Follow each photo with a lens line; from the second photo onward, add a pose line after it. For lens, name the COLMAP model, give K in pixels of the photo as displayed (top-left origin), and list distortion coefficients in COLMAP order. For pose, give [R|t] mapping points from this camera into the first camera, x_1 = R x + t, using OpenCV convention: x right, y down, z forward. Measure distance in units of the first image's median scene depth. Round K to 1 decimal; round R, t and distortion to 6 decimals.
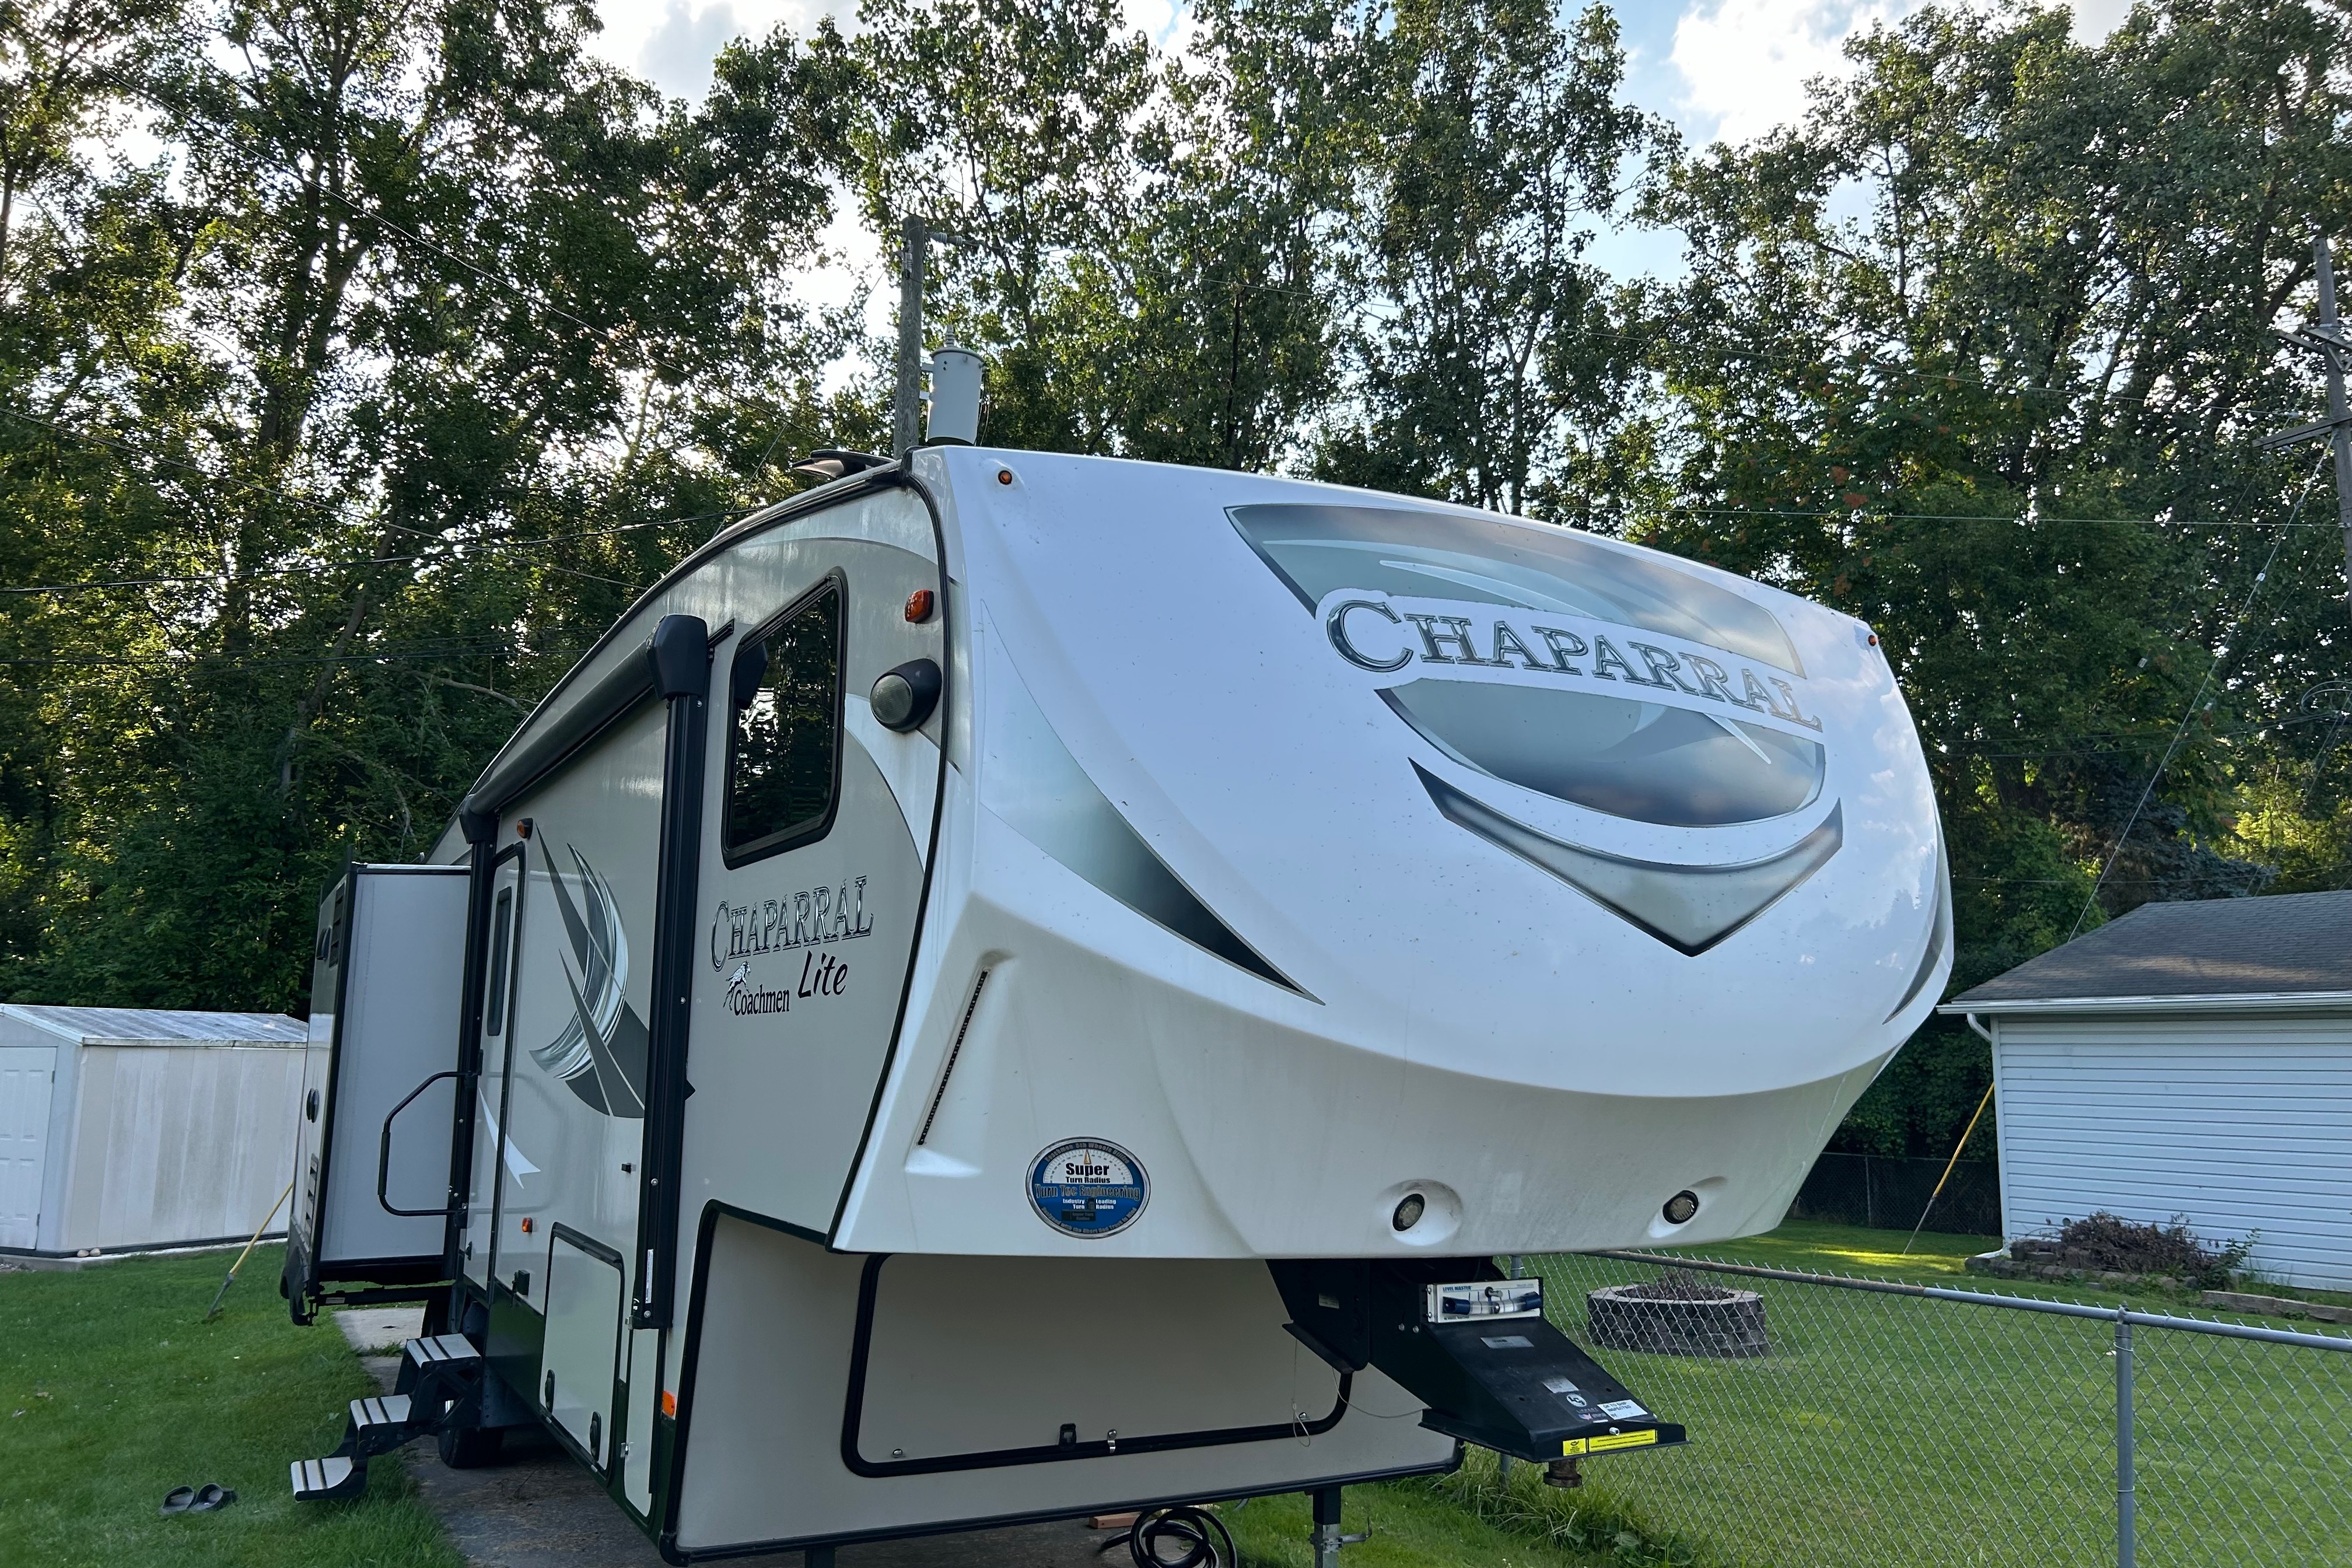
lens RADIAL K [[1771.5, 0, 1175.2], [0, 1771.5, 789.3], [0, 0, 1]] dist [0.031596, -0.029416]
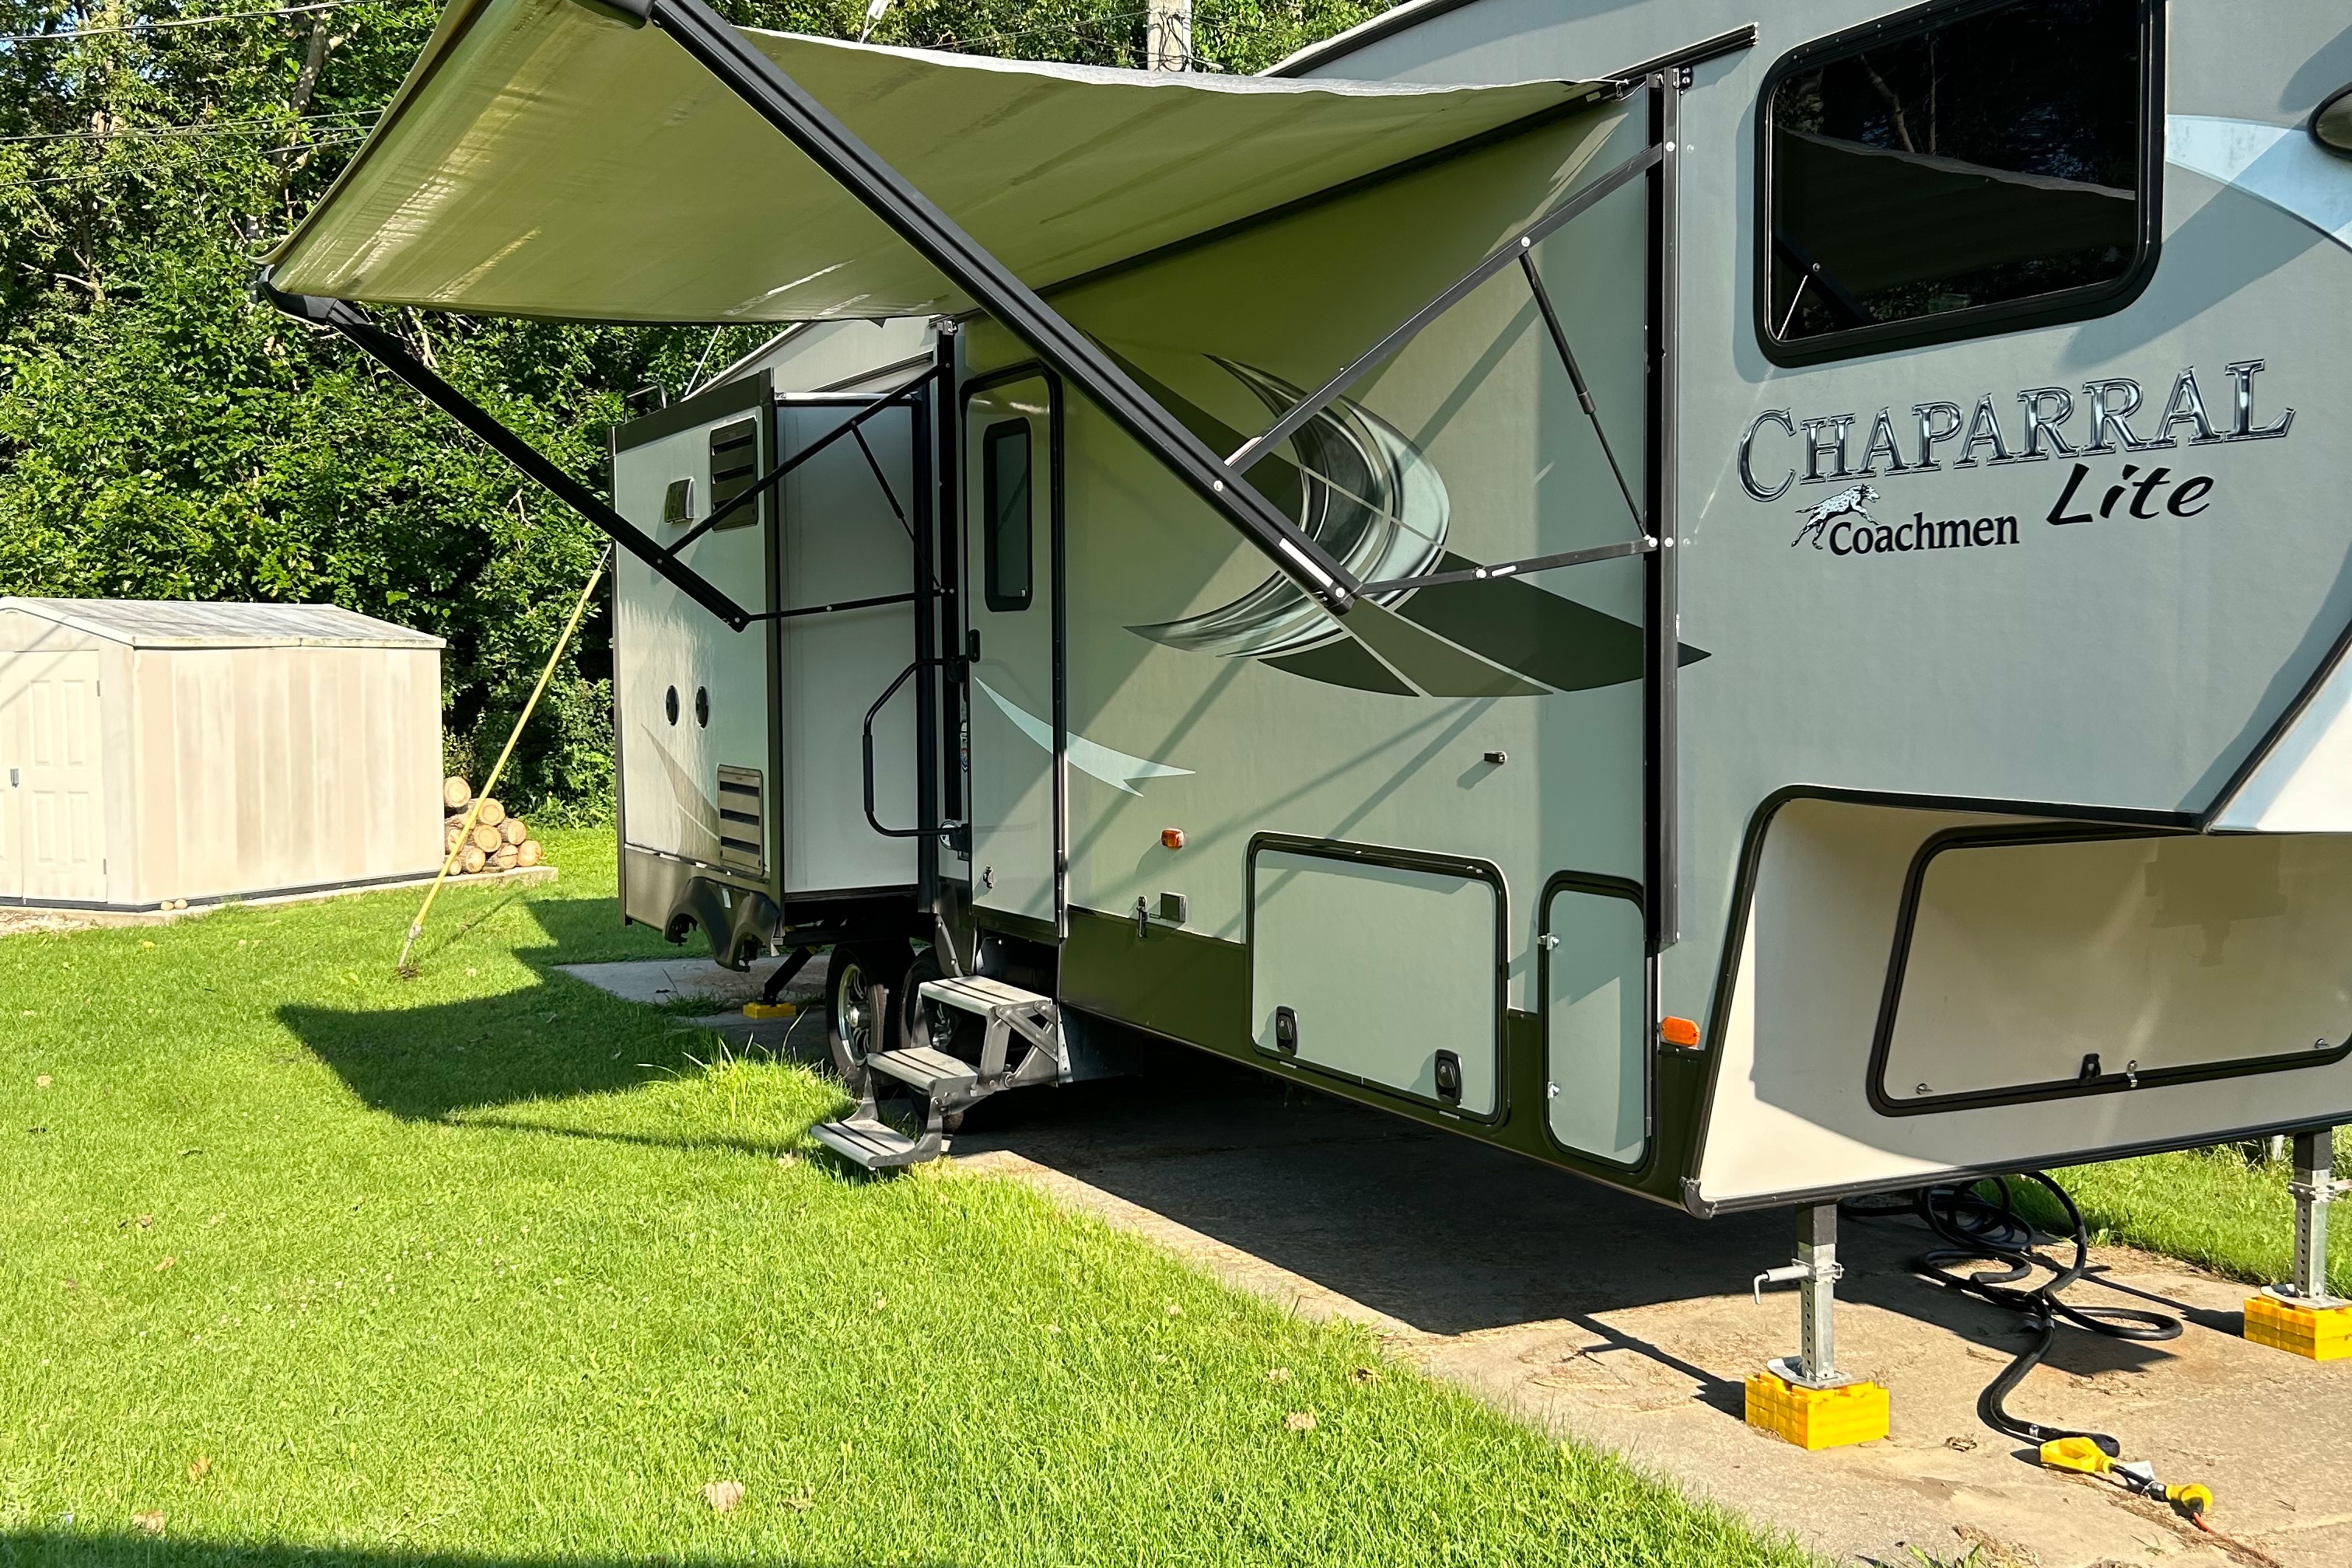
lens RADIAL K [[2358.7, 0, 1176.1], [0, 2358.7, 780.8], [0, 0, 1]] dist [0.006322, 0.000000]
pose [[0.999494, -0.021719, -0.023217, -0.450427], [0.026027, 0.978369, 0.205224, 0.003499], [0.018258, -0.205724, 0.978440, -0.034980]]
